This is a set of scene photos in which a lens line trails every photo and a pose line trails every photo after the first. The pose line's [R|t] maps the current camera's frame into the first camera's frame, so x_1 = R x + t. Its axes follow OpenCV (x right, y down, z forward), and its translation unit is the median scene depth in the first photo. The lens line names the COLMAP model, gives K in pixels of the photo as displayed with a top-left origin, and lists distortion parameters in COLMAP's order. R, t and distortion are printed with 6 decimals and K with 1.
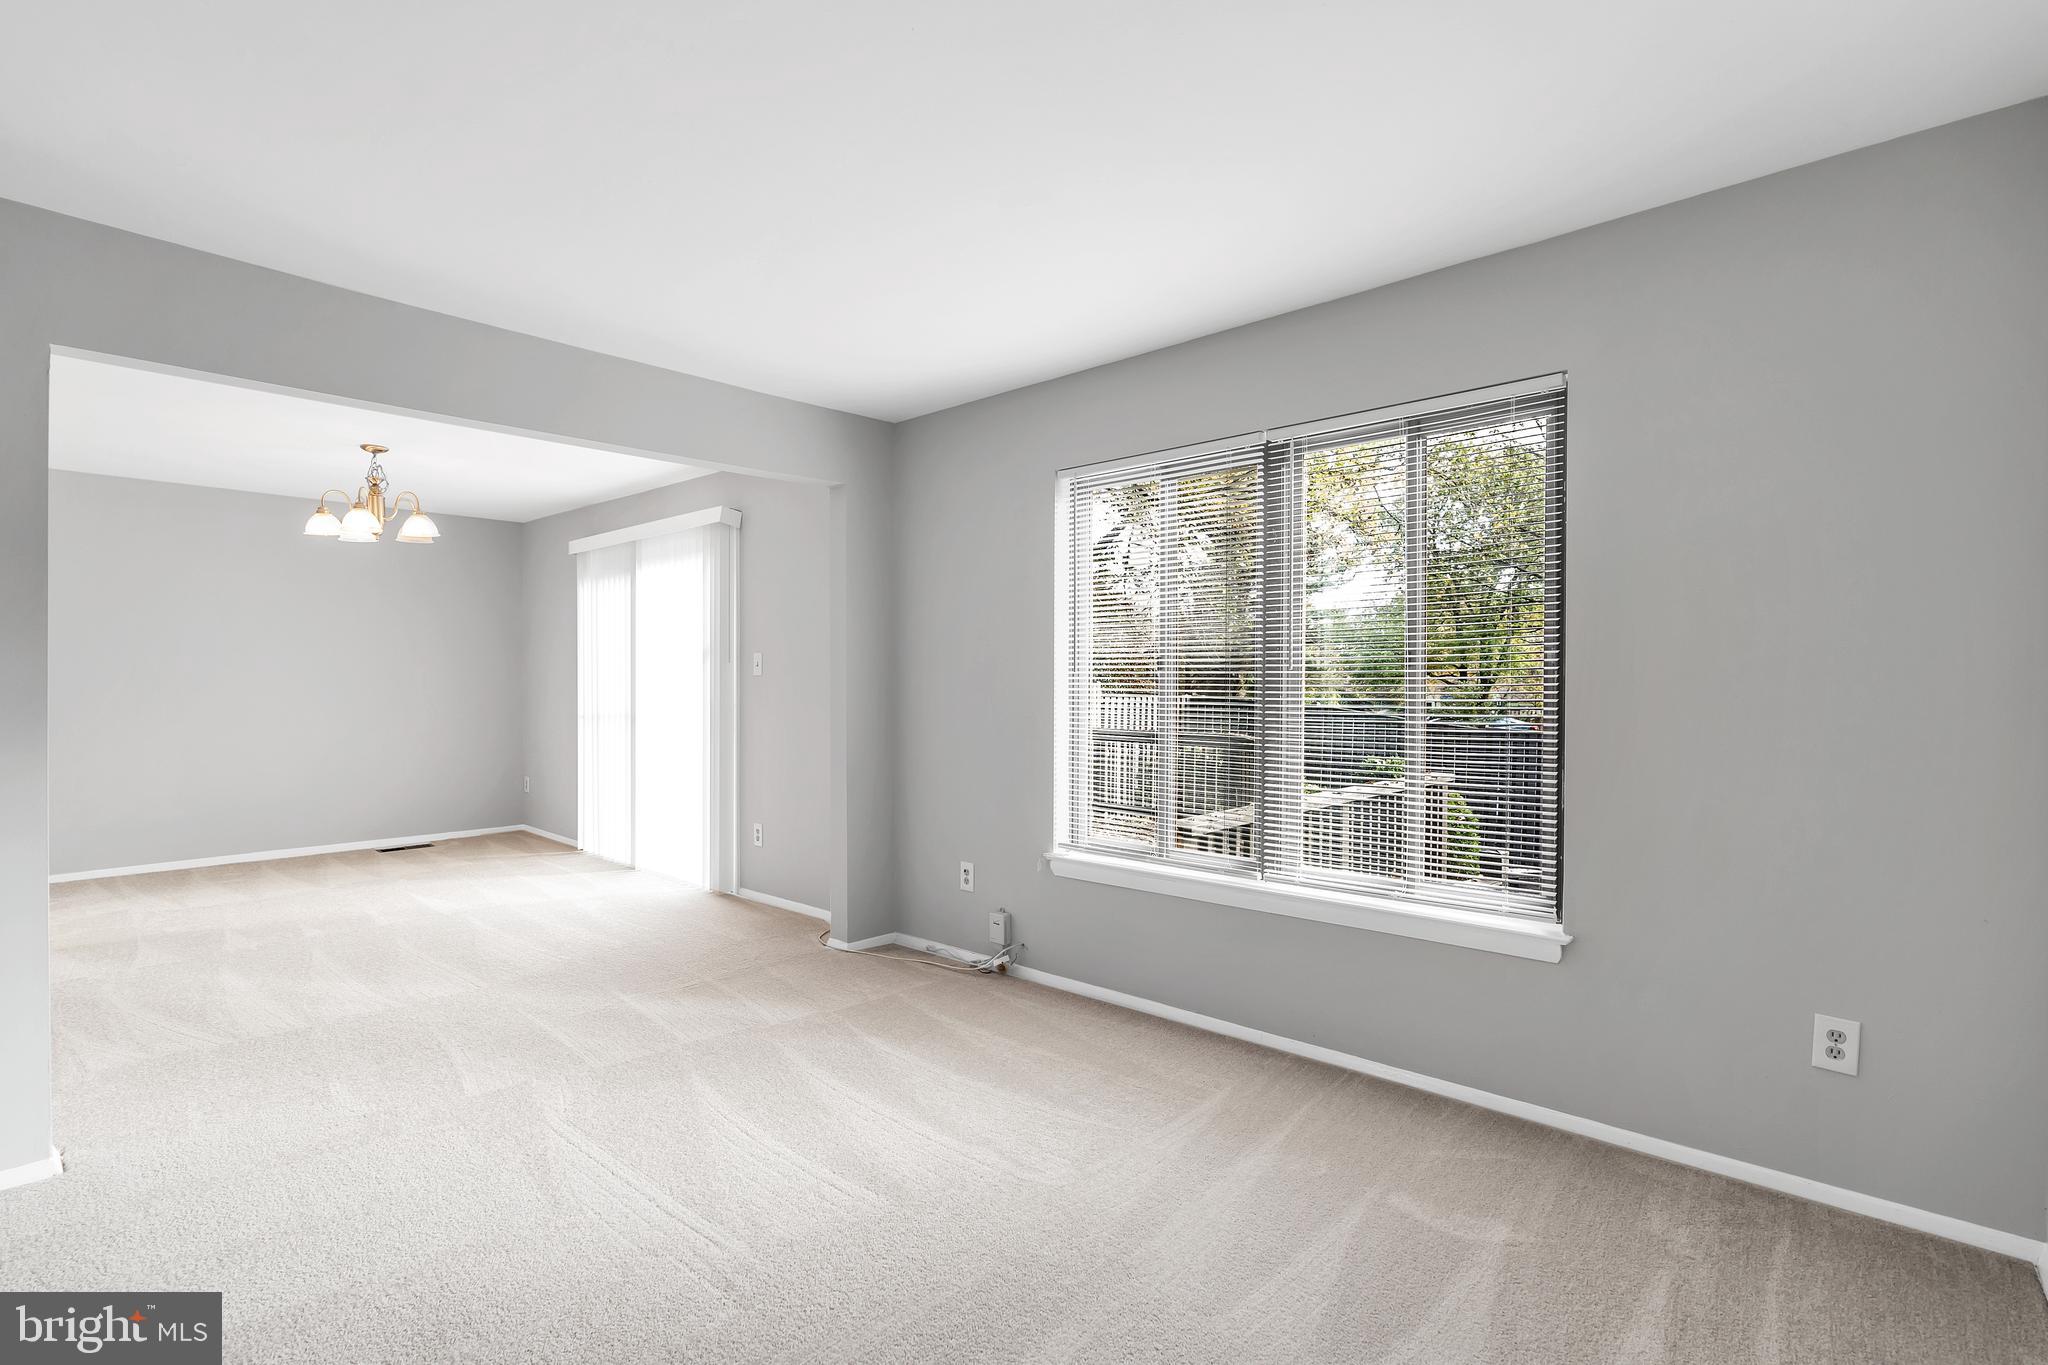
lens RADIAL K [[941.8, 0, 1020.8], [0, 941.8, 684.1], [0, 0, 1]] dist [-0.004805, 0.002852]
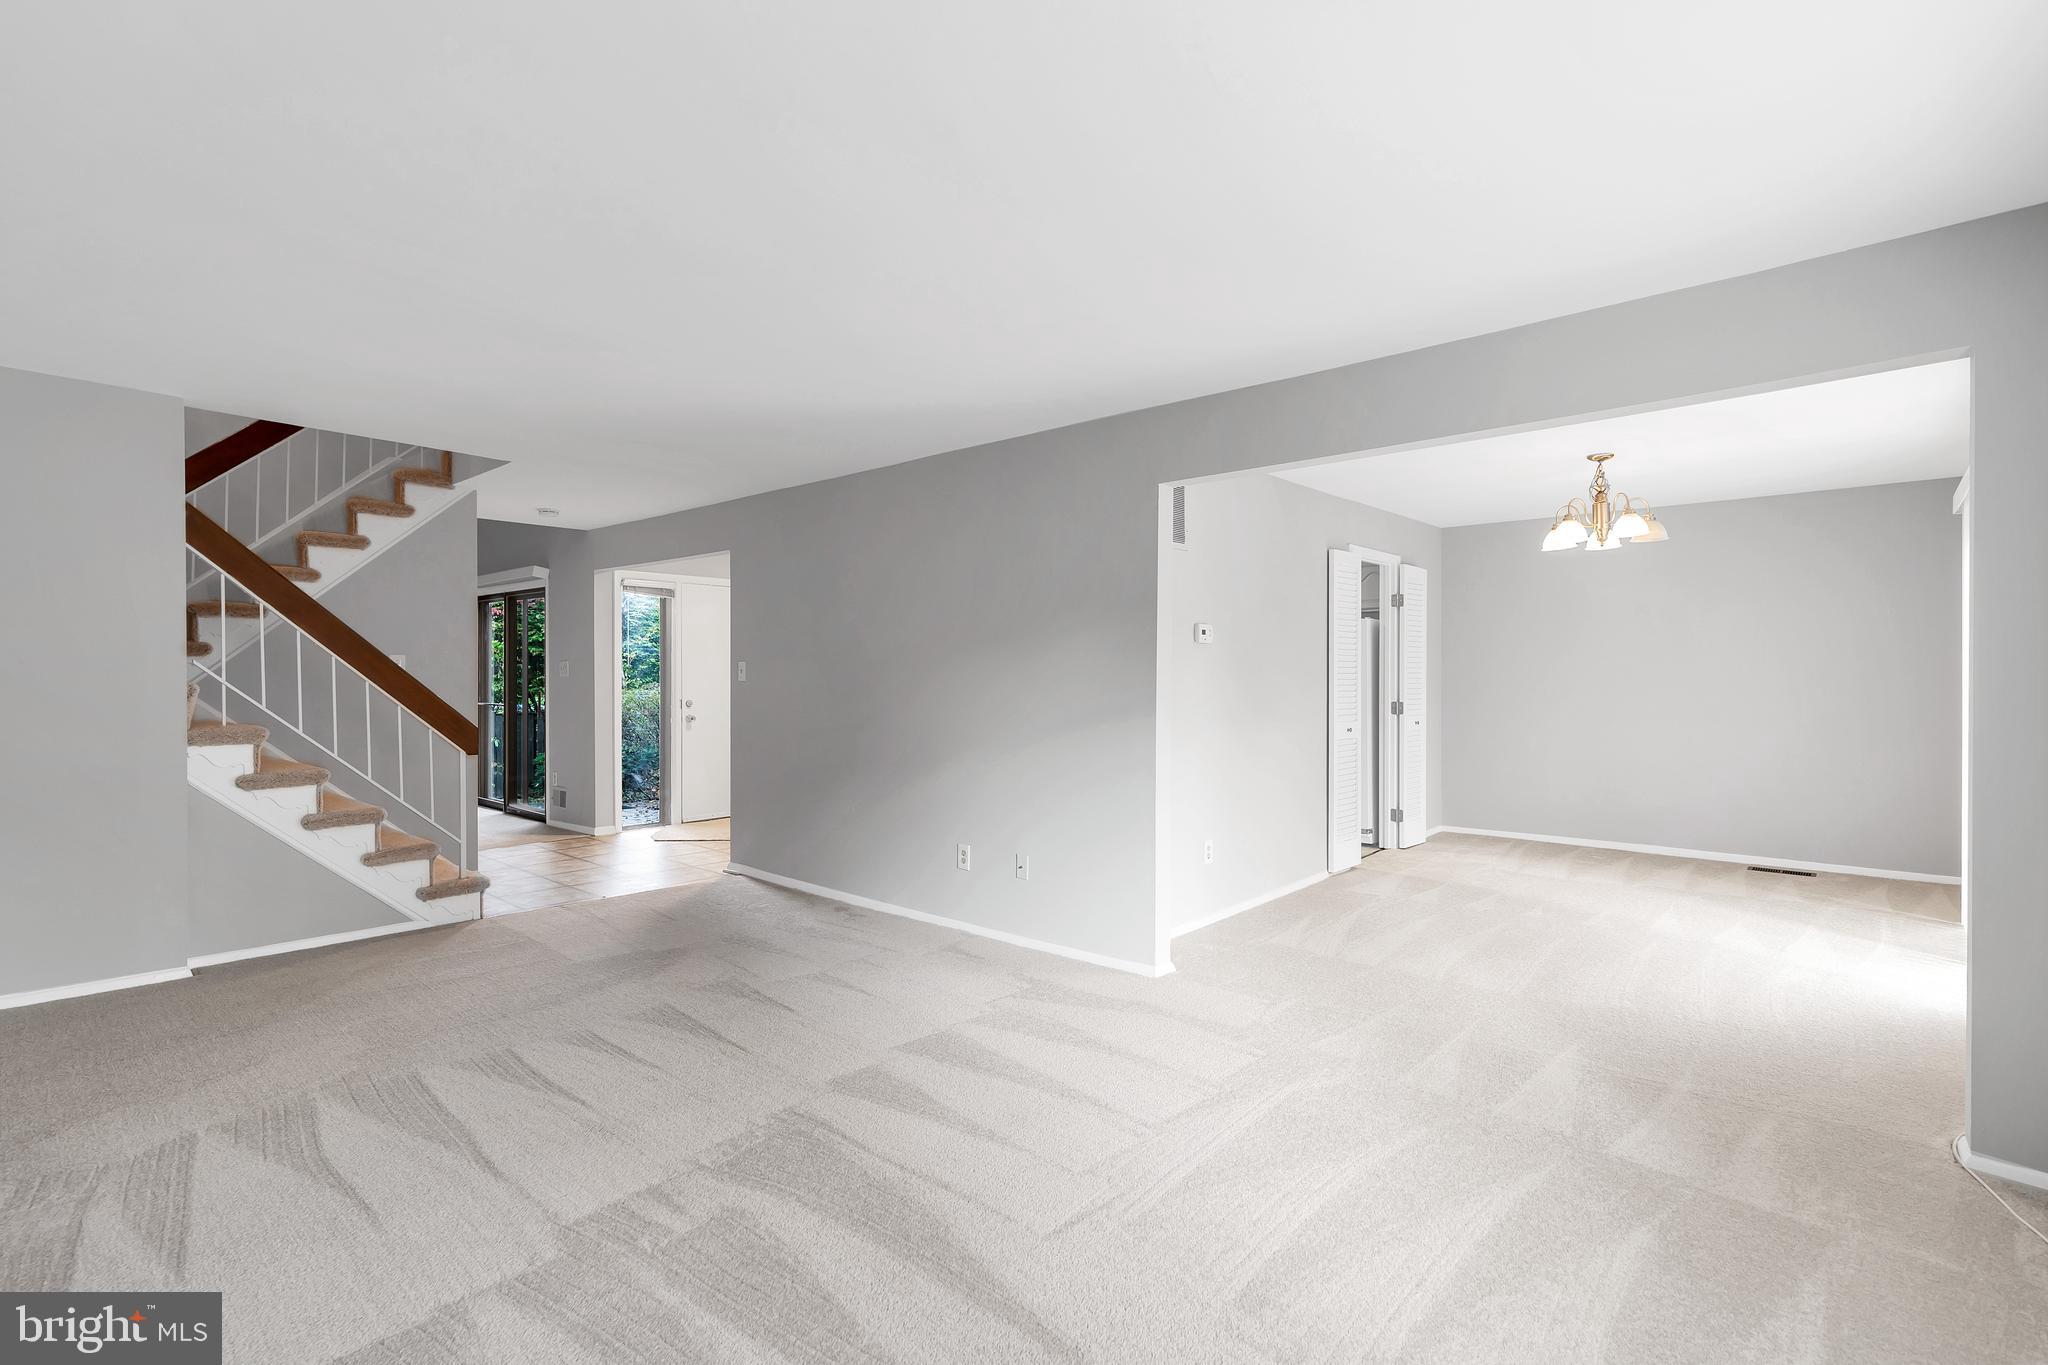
lens RADIAL K [[941.8, 0, 1021.9], [0, 941.8, 676.6], [0, 0, 1]] dist [-0.004805, 0.002852]
pose [[0.008392, -0.003306, -0.999959, 0.452812], [-0.007016, 0.999970, -0.003365, -0.006121], [0.999940, 0.007044, 0.008369, 0.511391]]
